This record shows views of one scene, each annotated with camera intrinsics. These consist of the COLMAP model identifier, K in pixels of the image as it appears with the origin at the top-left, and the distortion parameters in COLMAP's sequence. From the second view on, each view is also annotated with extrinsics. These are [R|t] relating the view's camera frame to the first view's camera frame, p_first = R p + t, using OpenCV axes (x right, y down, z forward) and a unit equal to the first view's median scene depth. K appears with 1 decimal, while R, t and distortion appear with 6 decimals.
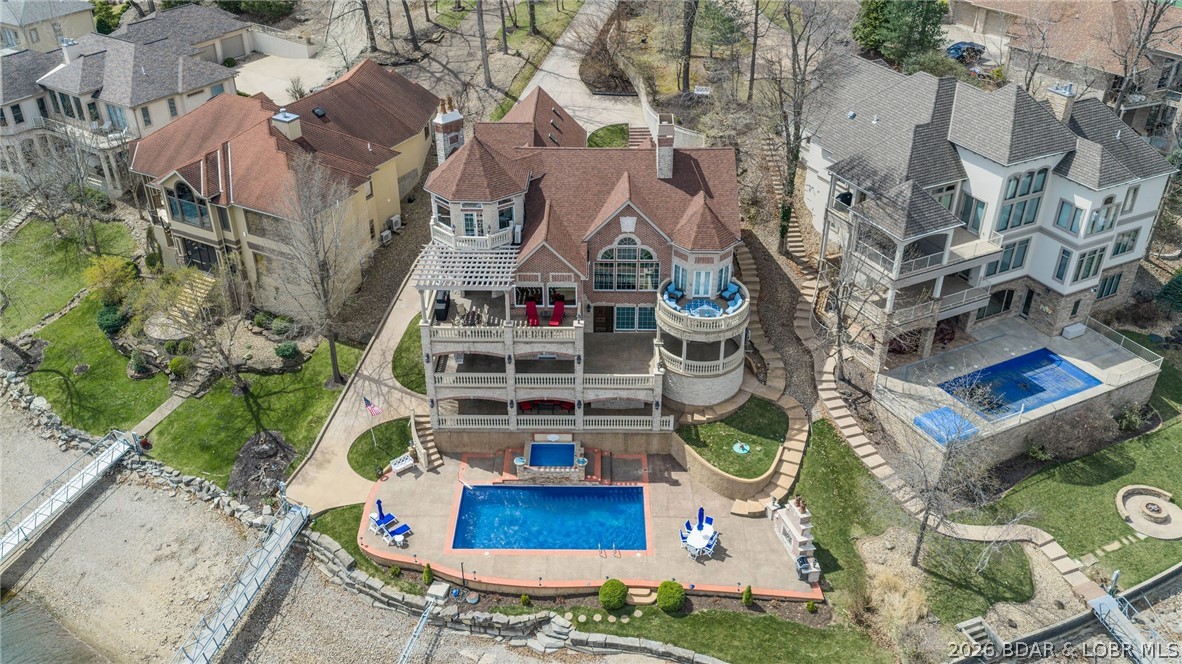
lens RADIAL K [[975.3, 0, 591.0], [0, 975.3, 332.0], [0, 0, 1]] dist [0.002745, -0.011848]
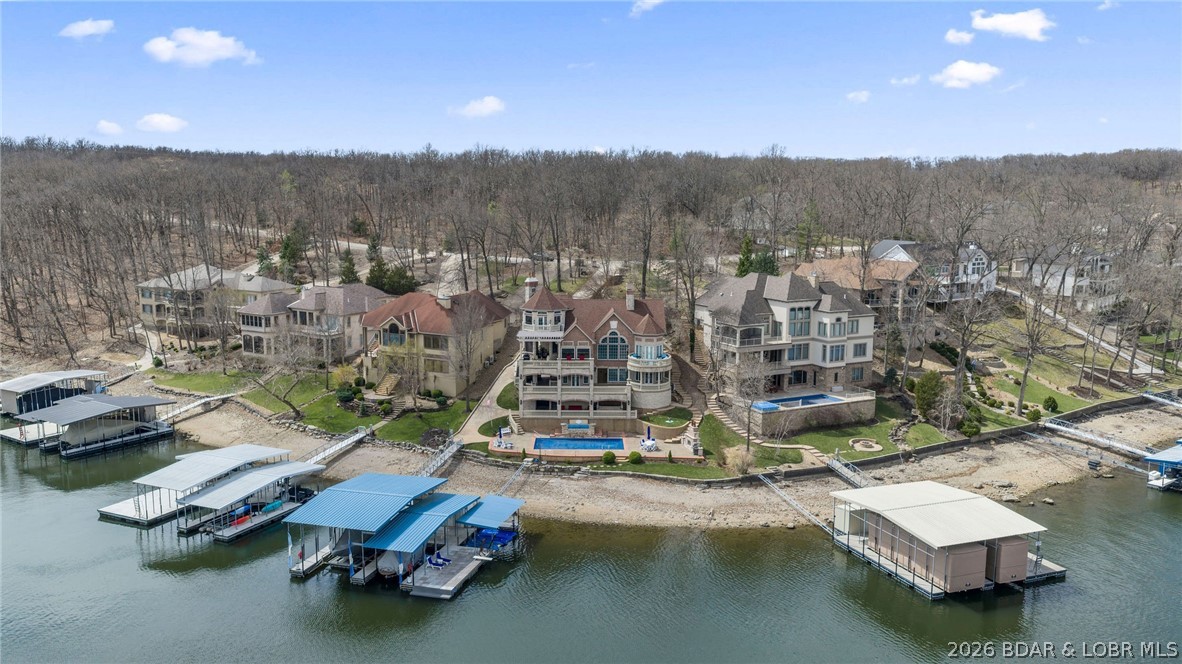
lens RADIAL K [[975.3, 0, 591.0], [0, 975.3, 332.0], [0, 0, 1]] dist [0.002745, -0.011848]
pose [[0.999914, 0.001133, 0.013039, -0.040282], [0.004173, 0.916656, -0.399656, 0.766021], [-0.012405, 0.399676, 0.916573, -0.972068]]
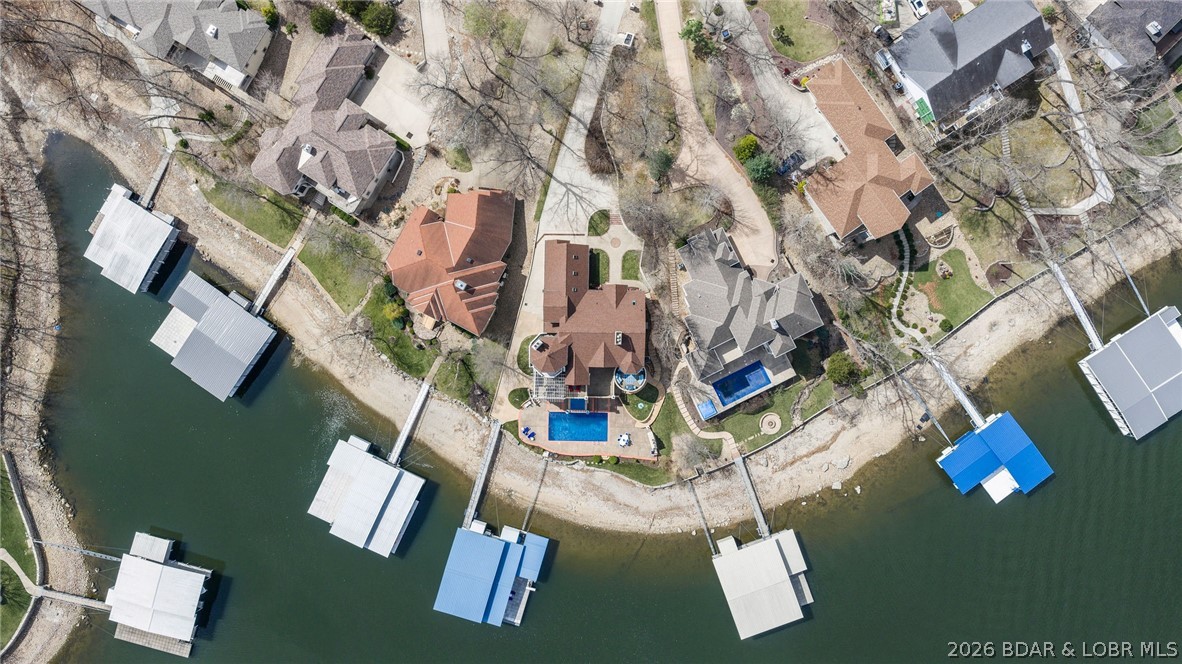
lens RADIAL K [[975.3, 0, 591.0], [0, 975.3, 332.0], [0, 0, 1]] dist [0.002745, -0.011848]
pose [[0.999953, 0.004416, -0.008642, 0.025732], [0.005100, 0.518528, 0.855046, -2.538104], [0.008257, -0.855049, 0.518481, -0.360963]]
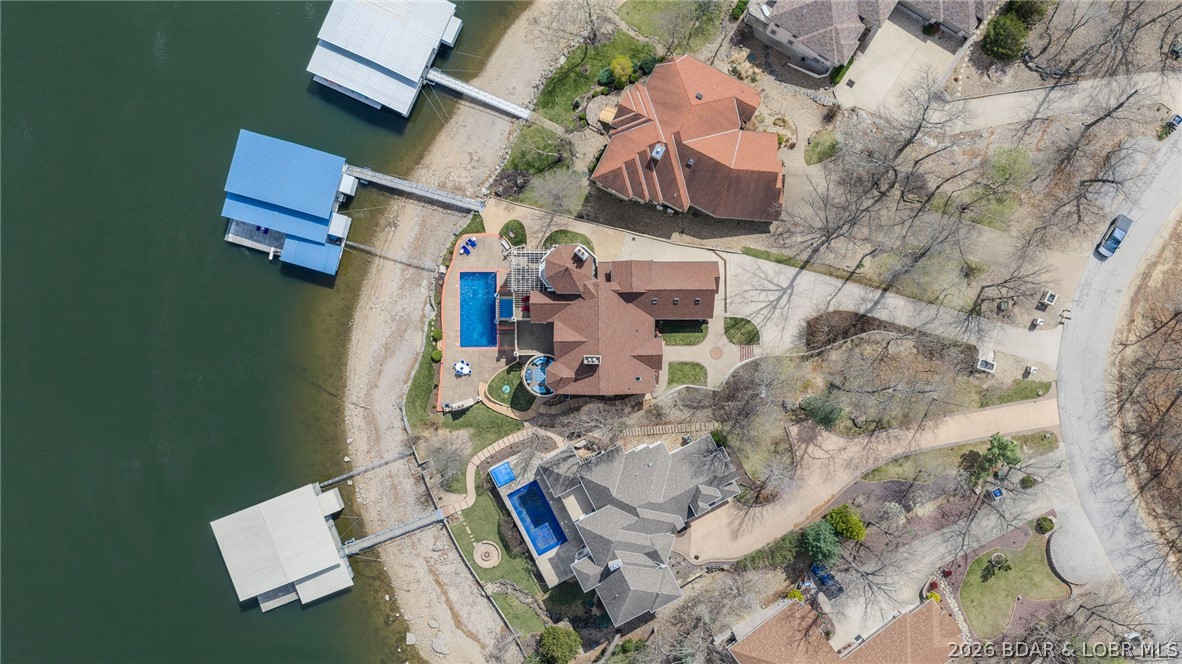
lens RADIAL K [[975.3, 0, 591.0], [0, 975.3, 332.0], [0, 0, 1]] dist [0.002745, -0.011848]
pose [[0.014426, 0.999889, -0.003714, 0.028244], [-0.516550, 0.010633, 0.856191, -1.972745], [0.856136, -0.010433, 0.516646, -0.036448]]
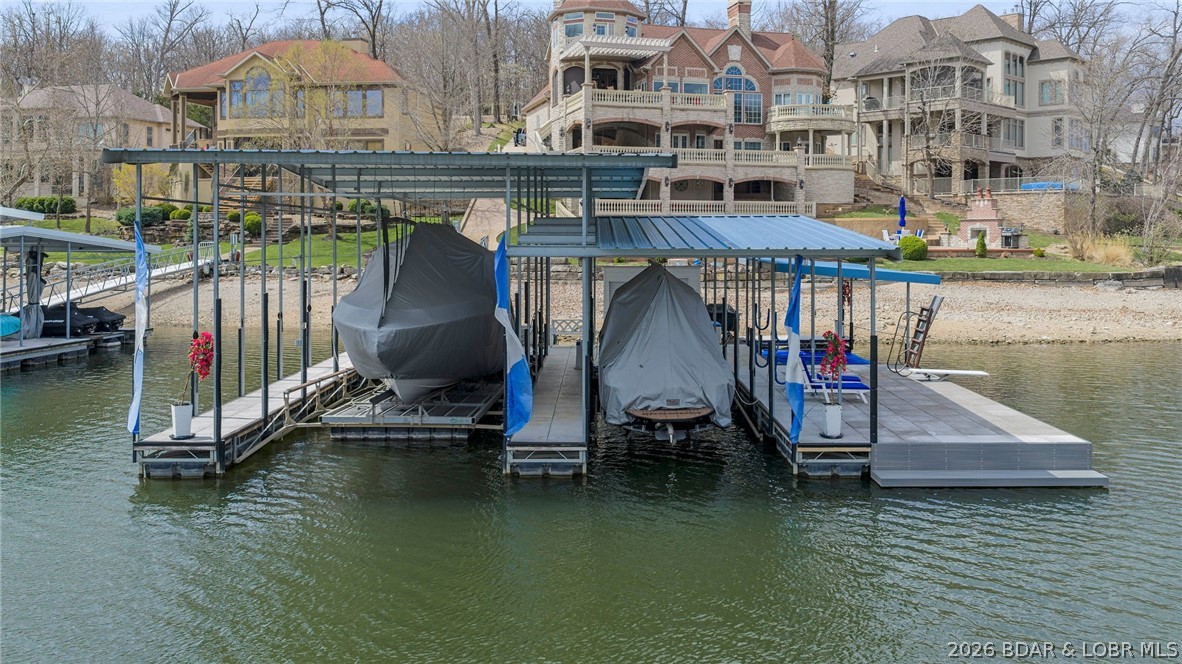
lens RADIAL K [[999.5, 0, 622.9], [0, 999.5, 244.5], [0, 0, 1]] dist [0.001055, -0.002938]
pose [[0.953690, -0.002917, 0.300776, -0.421196], [0.160210, 0.851234, -0.499734, 0.615908], [-0.254573, 0.524779, 0.812280, 0.228559]]
